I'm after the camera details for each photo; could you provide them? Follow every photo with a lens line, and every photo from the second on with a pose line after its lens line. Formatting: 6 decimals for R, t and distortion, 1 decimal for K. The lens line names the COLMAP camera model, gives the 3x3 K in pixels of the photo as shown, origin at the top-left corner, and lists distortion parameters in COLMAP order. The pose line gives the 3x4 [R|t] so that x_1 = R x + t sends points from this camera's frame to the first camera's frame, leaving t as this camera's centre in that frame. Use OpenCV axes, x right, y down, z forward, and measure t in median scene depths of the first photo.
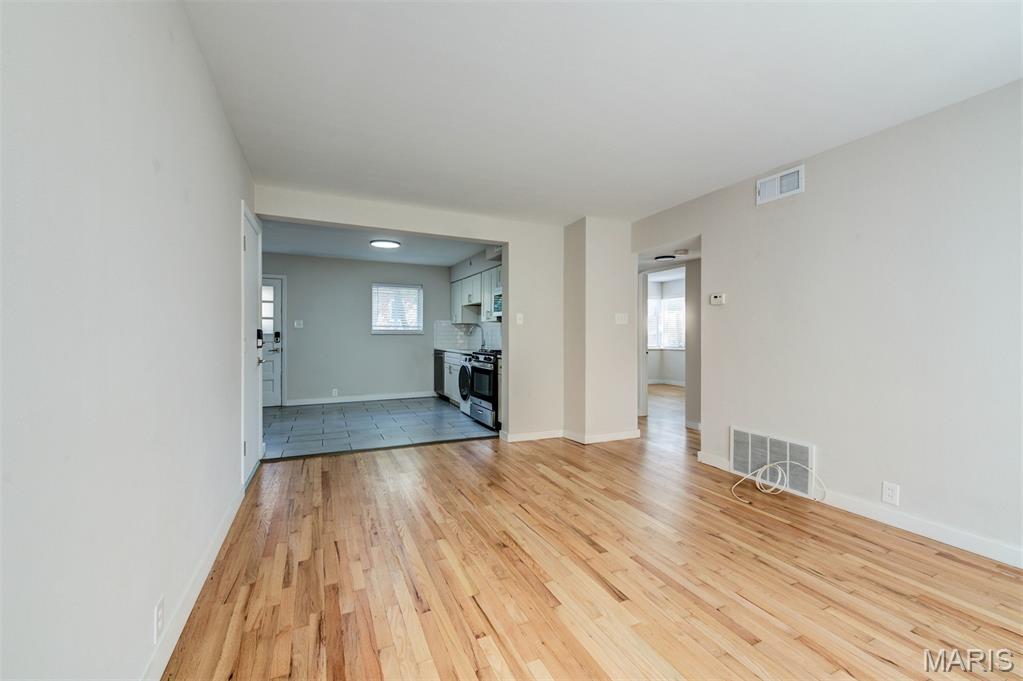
lens RADIAL K [[433.0, 0, 519.5], [0, 433.0, 336.9], [0, 0, 1]] dist [0.001701, 0.000489]
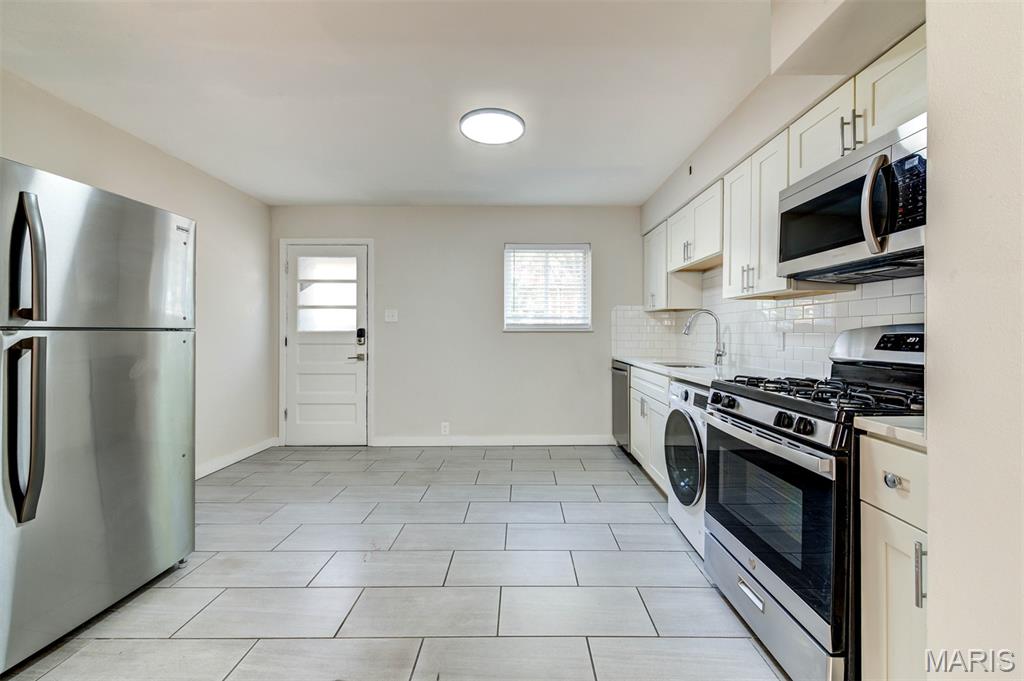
lens RADIAL K [[414.2, 0, 521.6], [0, 414.2, 331.9], [0, 0, 1]] dist [0.004240, 0.000305]
pose [[0.911539, -0.003455, -0.411199, -0.192299], [-0.000048, 0.999964, -0.008509, -0.002113], [0.411214, 0.007777, 0.911506, 1.072898]]
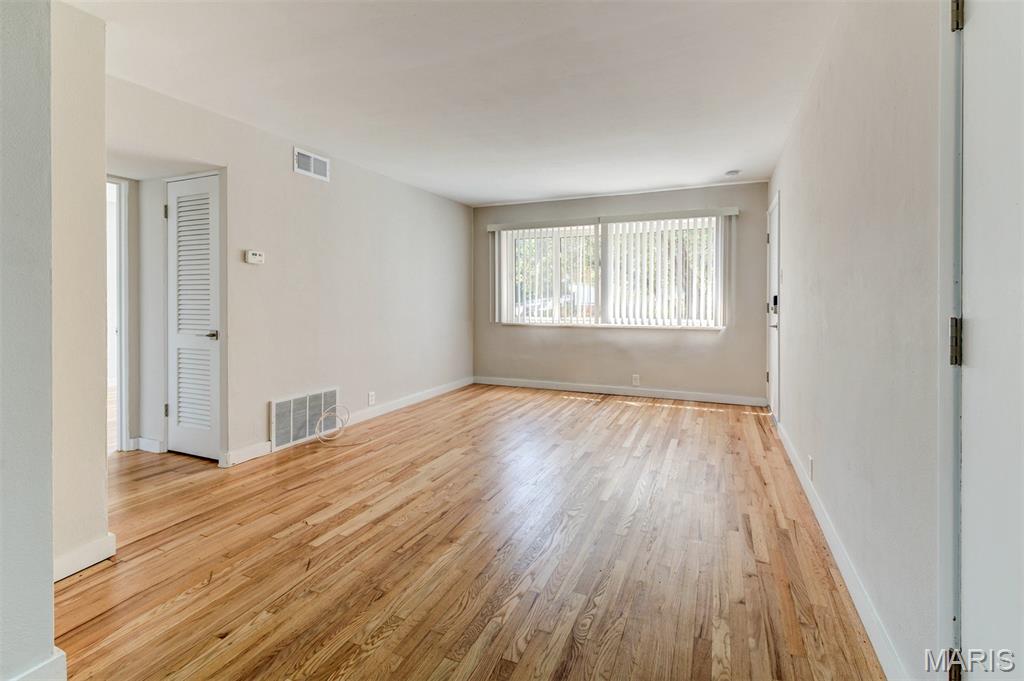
lens RADIAL K [[463.0, 0, 531.4], [0, 463.0, 300.9], [0, 0, 1]] dist [0.011441, 0.000930]
pose [[-0.677636, -0.007163, 0.735362, -0.615881], [-0.000239, 0.999955, 0.009520, -0.012788], [-0.735397, 0.006276, -0.677607, 1.316557]]
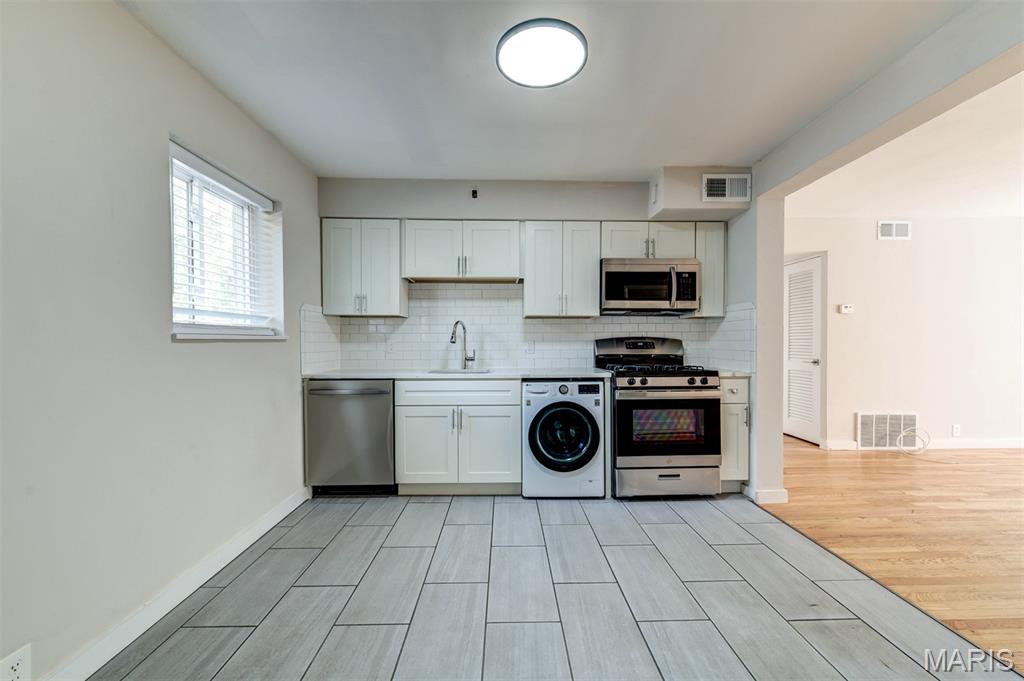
lens RADIAL K [[414.2, 0, 507.2], [0, 414.2, 345.0], [0, 0, 1]] dist [0.004240, 0.000305]
pose [[0.376621, -0.016828, 0.926214, -1.028266], [0.006588, 0.999858, 0.015487, -0.013034], [-0.926344, 0.000269, 0.376679, 1.548910]]
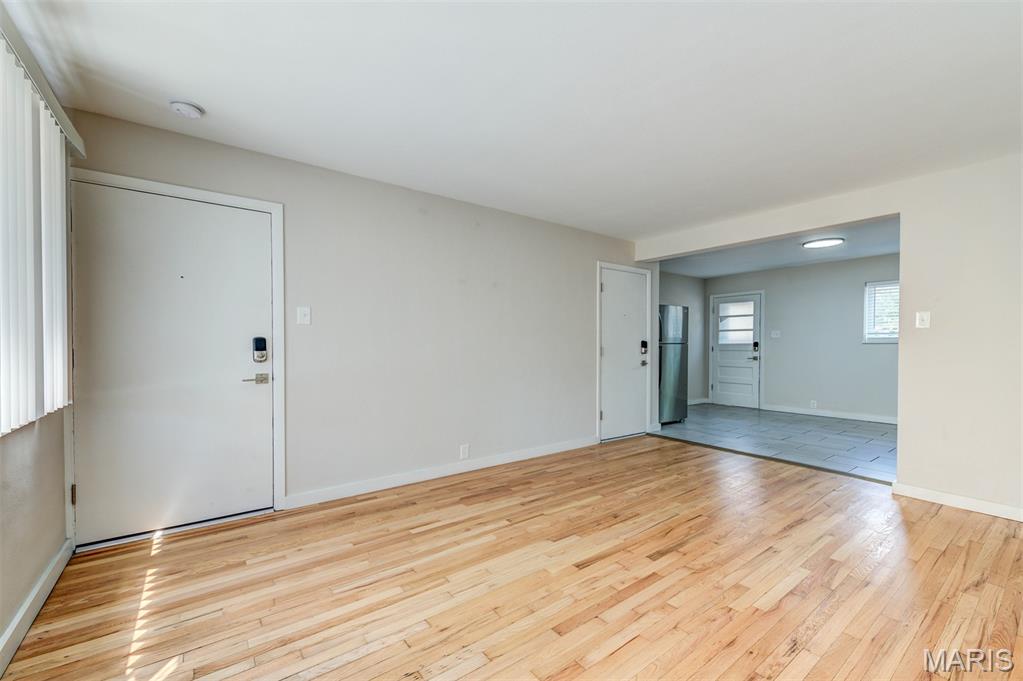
lens RADIAL K [[411.1, 0, 495.0], [0, 411.1, 353.9], [0, 0, 1]] dist [0.003548, -0.000126]
pose [[0.175430, 0.018233, -0.984323, 0.700905], [-0.003759, 0.999834, 0.017851, 0.006194], [0.984485, 0.000568, 0.175470, 0.319031]]
